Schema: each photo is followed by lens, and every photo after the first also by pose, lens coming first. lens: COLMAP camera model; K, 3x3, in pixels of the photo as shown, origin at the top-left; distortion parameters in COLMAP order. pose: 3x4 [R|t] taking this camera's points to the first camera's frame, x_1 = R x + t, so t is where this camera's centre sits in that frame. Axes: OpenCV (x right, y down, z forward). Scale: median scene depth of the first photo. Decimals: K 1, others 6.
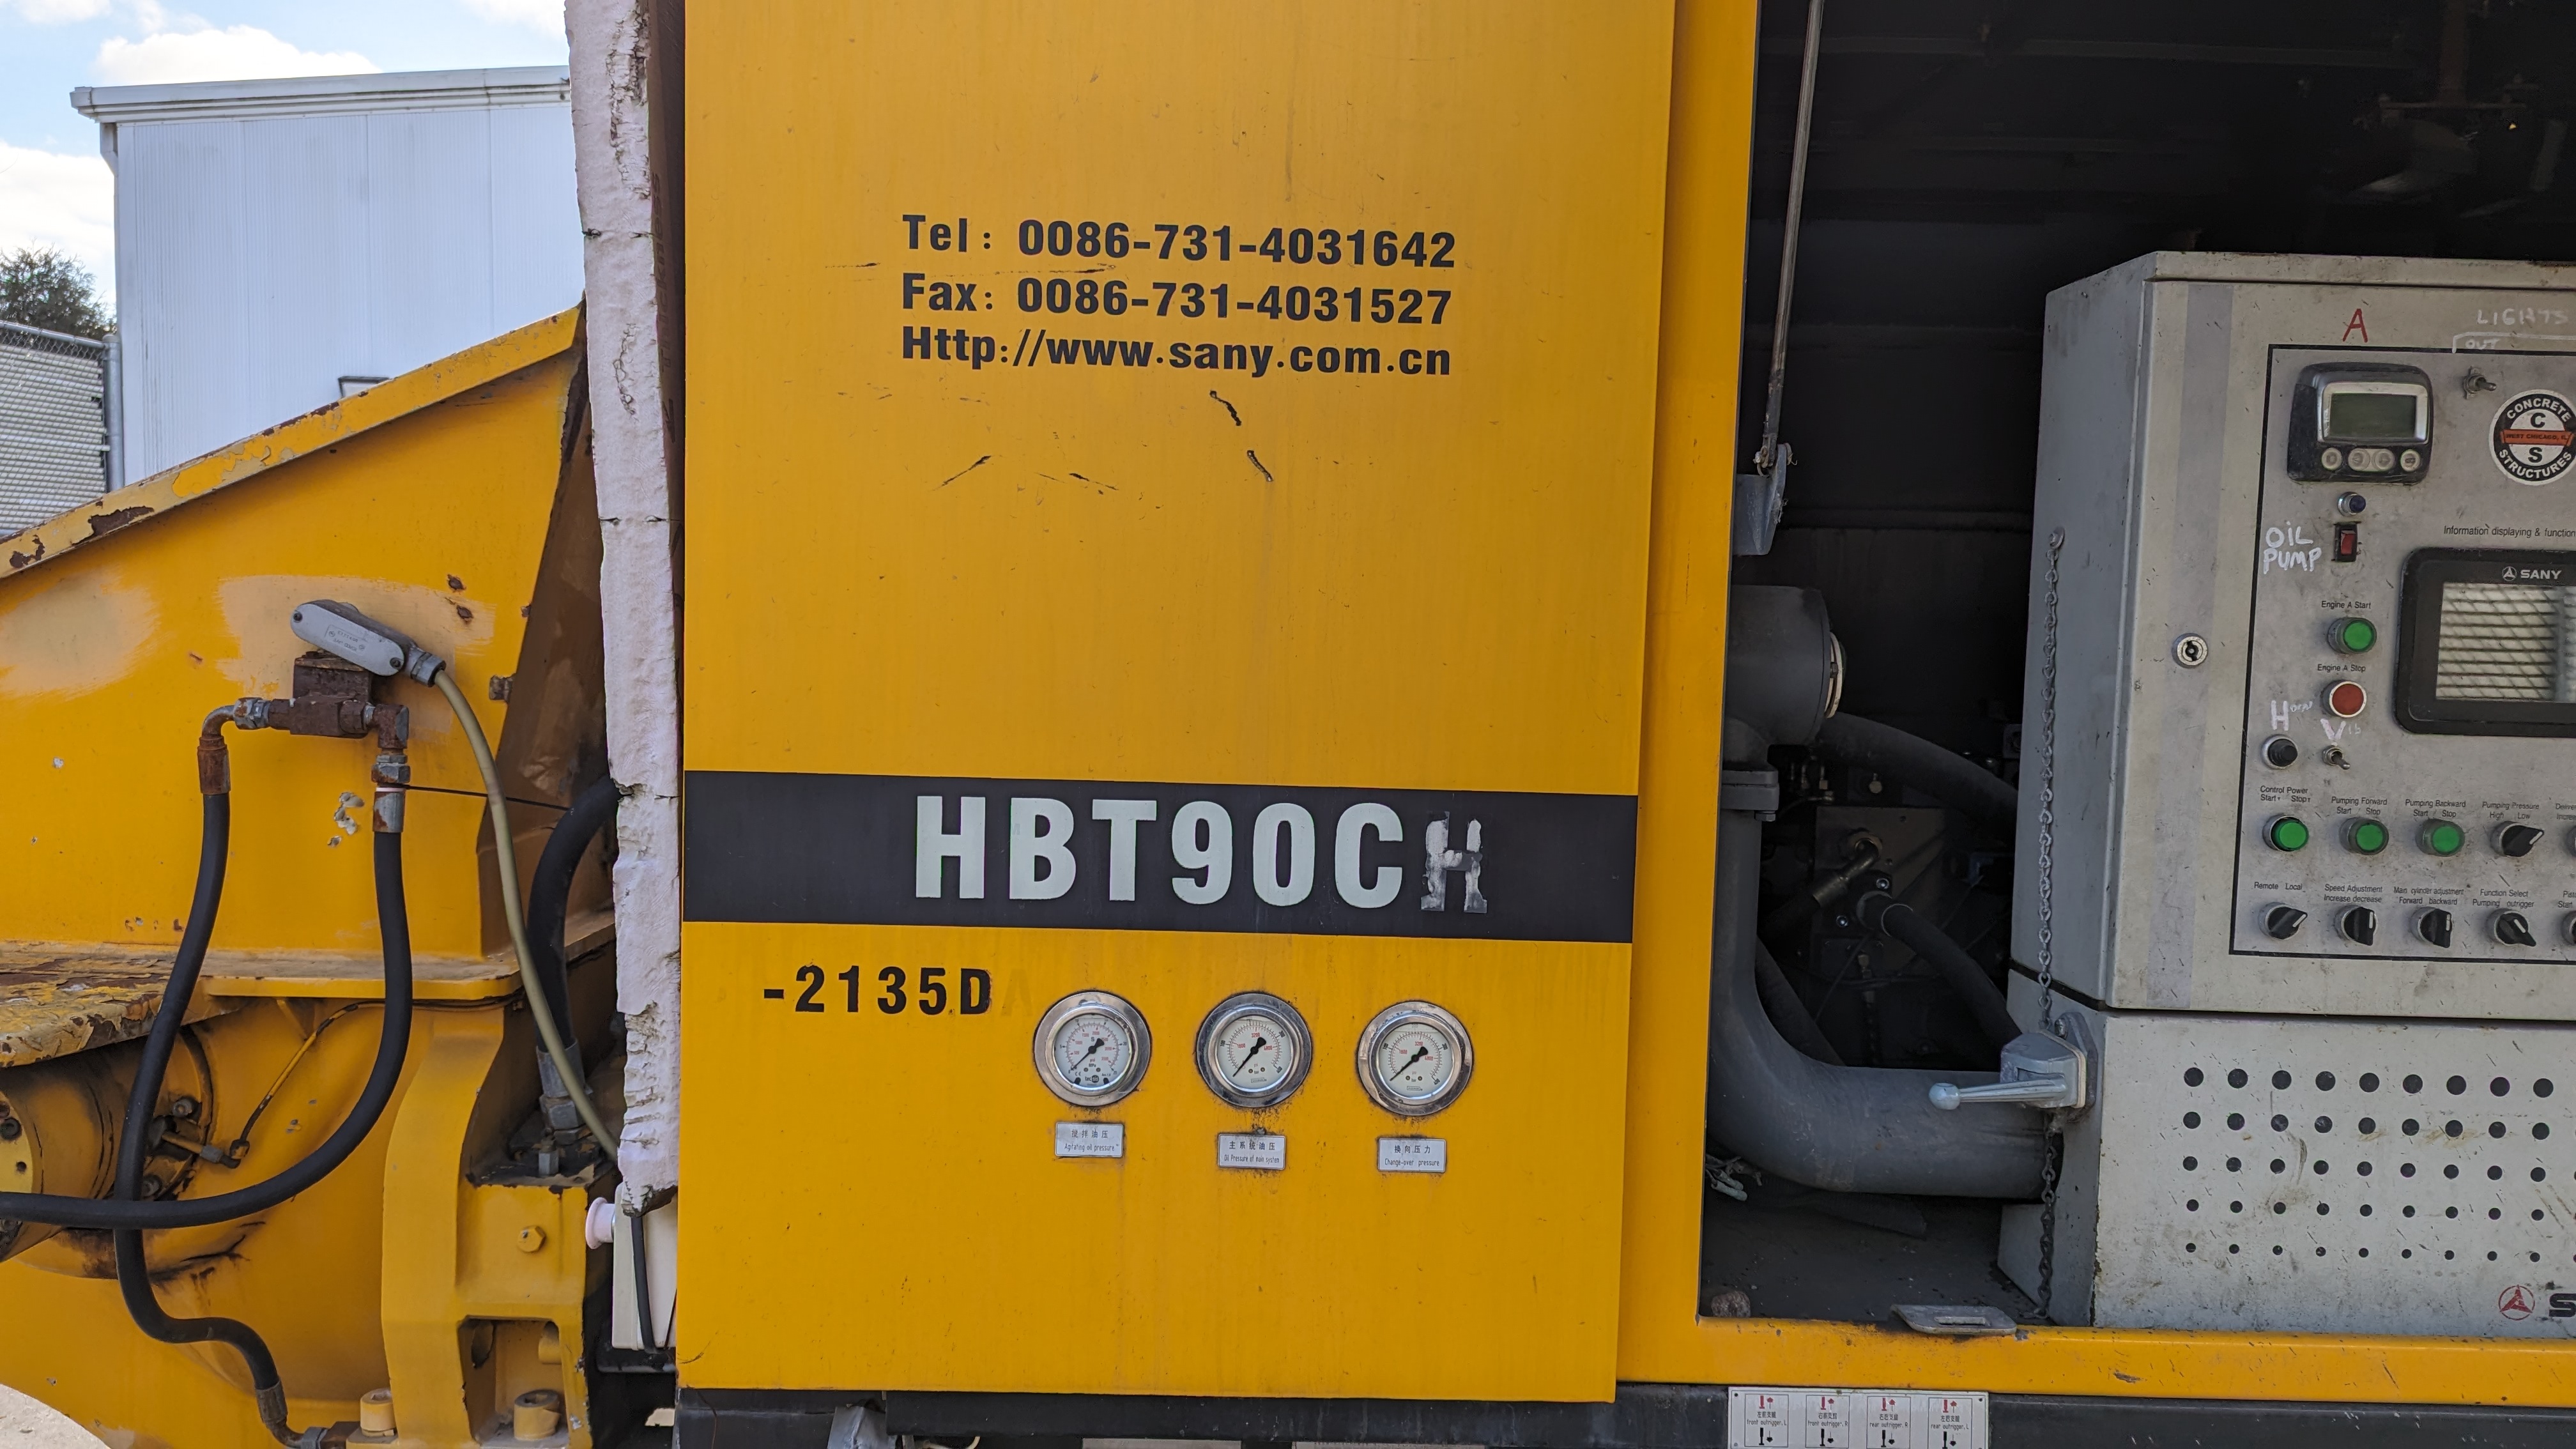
lens RADIAL K [[1847.2, 0, 1288.0], [0, 1847.2, 724.5], [0, 0, 1]] dist [0.063039, -0.056893]
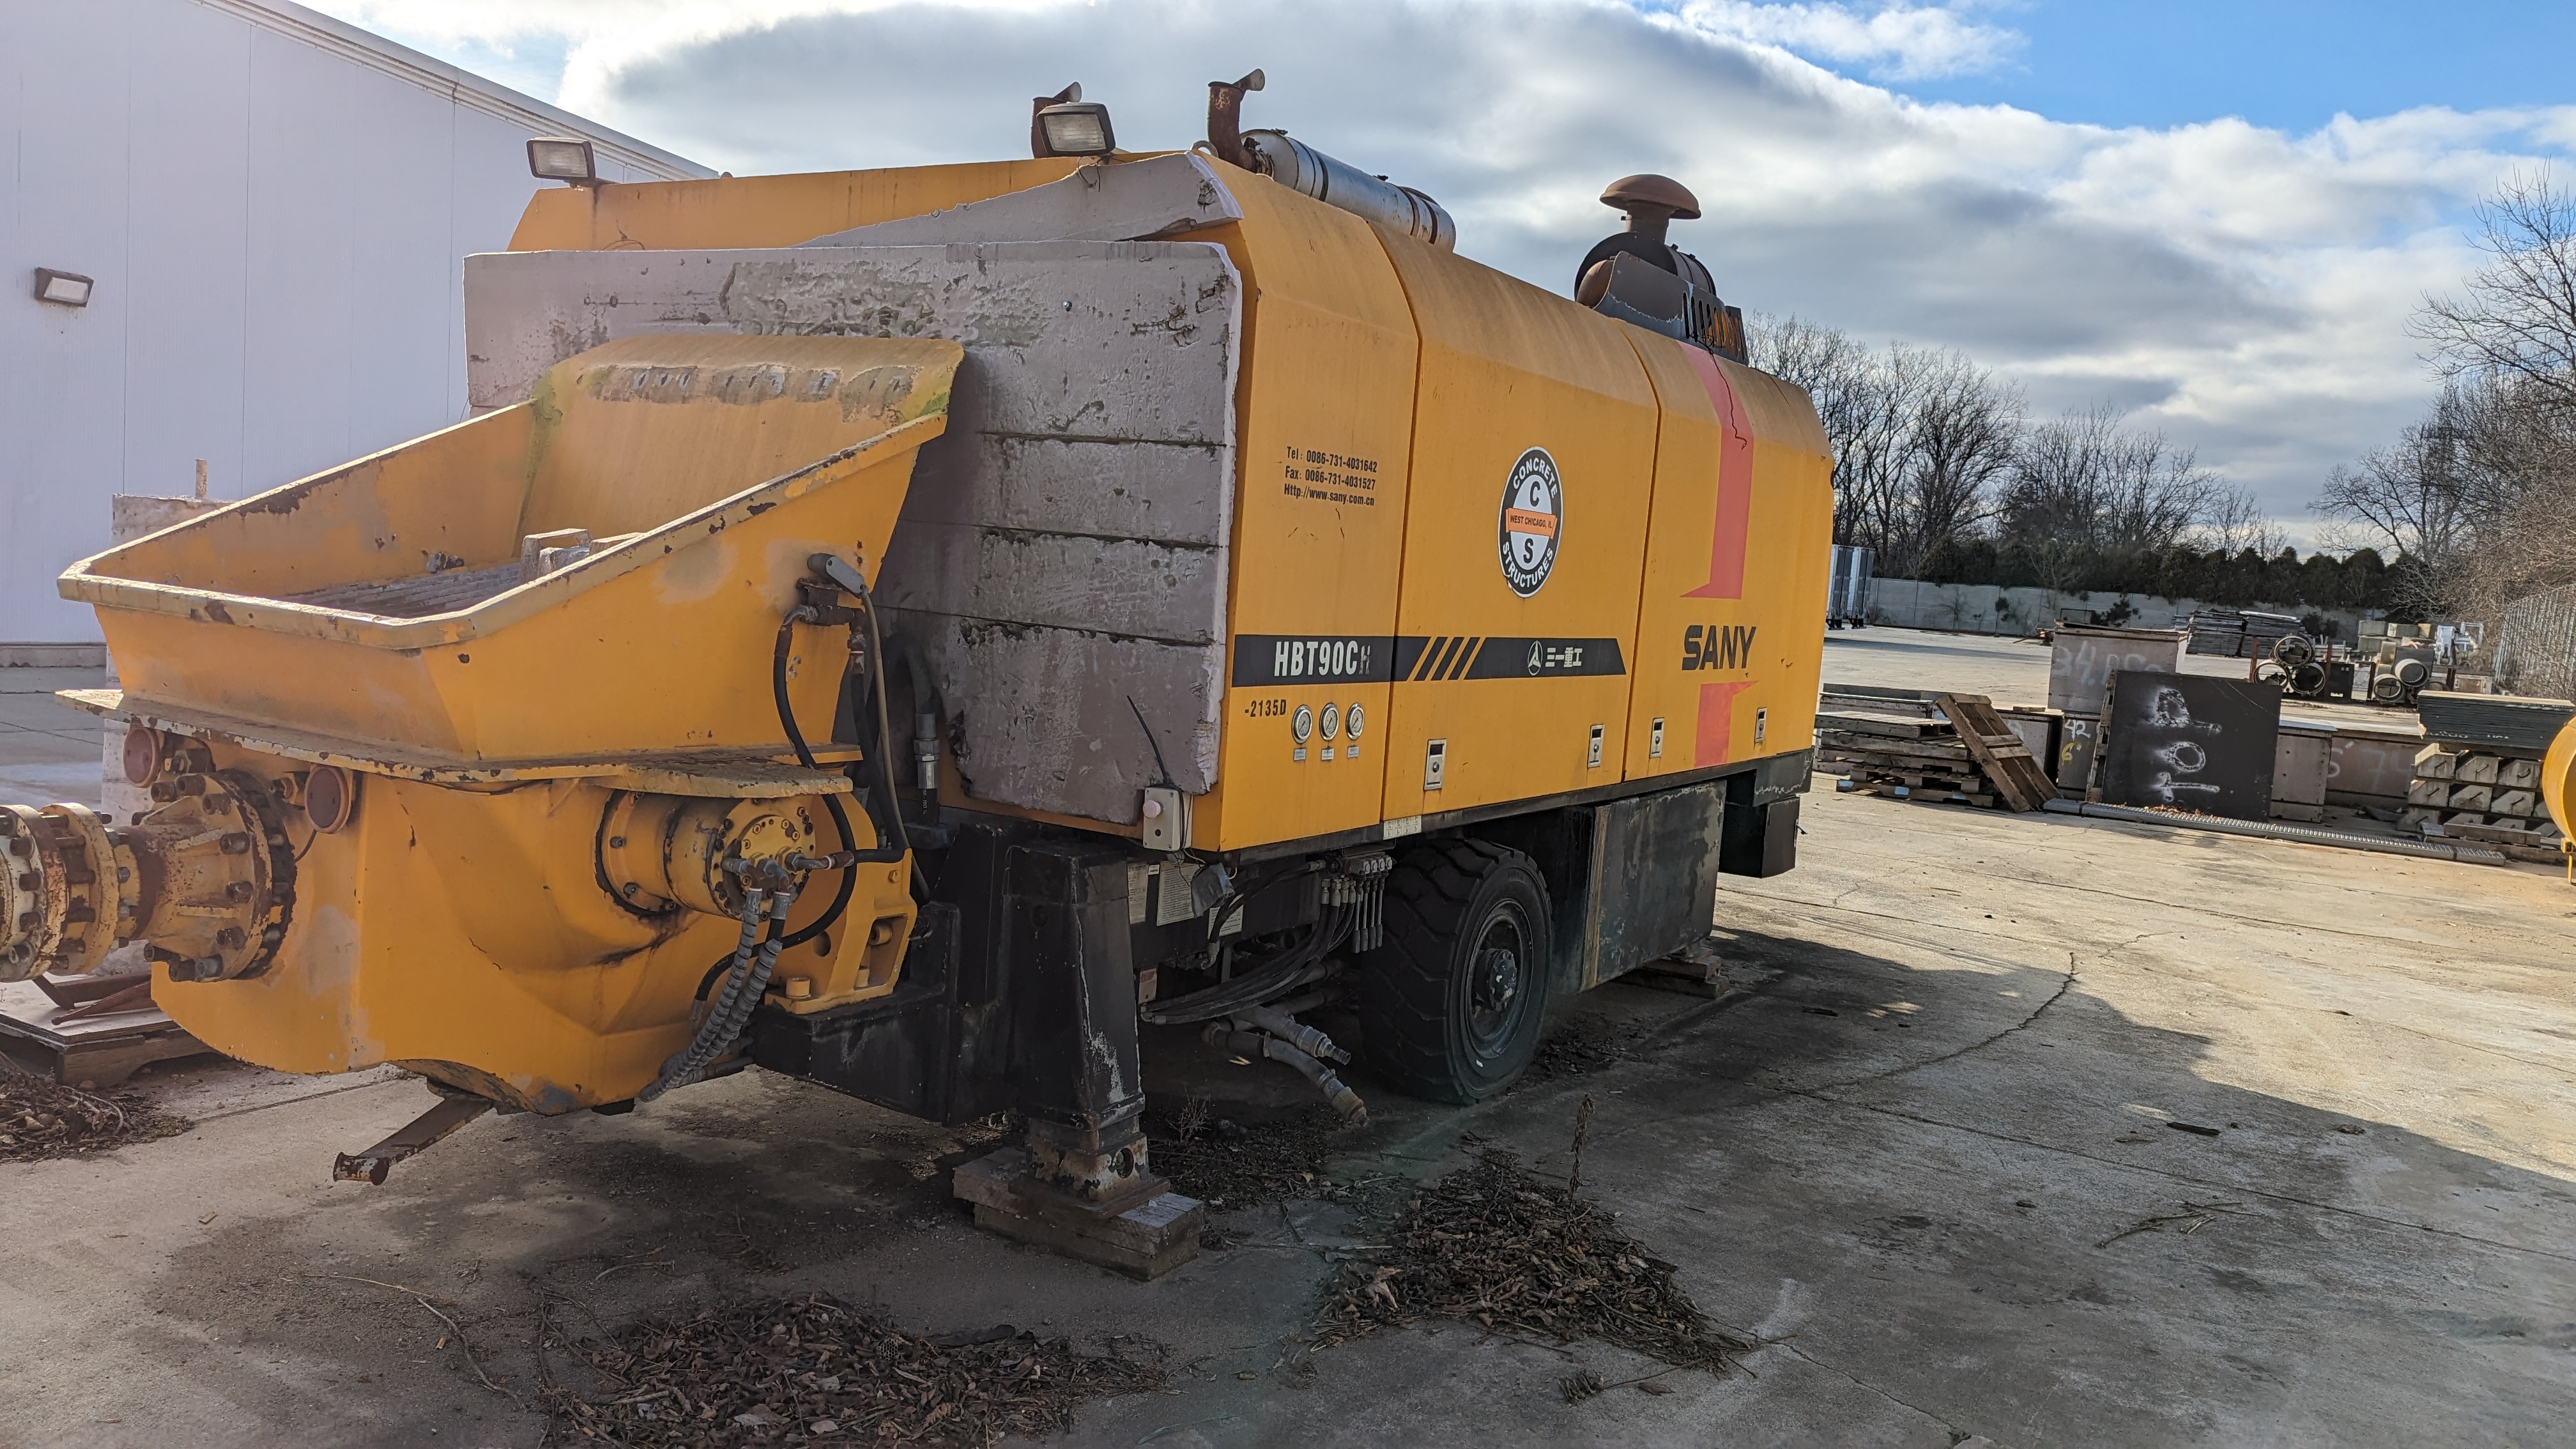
lens RADIAL K [[1847.2, 0, 1288.0], [0, 1847.2, 724.5], [0, 0, 1]] dist [0.063039, -0.056893]
pose [[0.544947, -0.060489, 0.836286, -2.651205], [-0.002313, 0.997282, 0.073640, -0.046400], [-0.838467, -0.042064, 0.543326, -0.617592]]
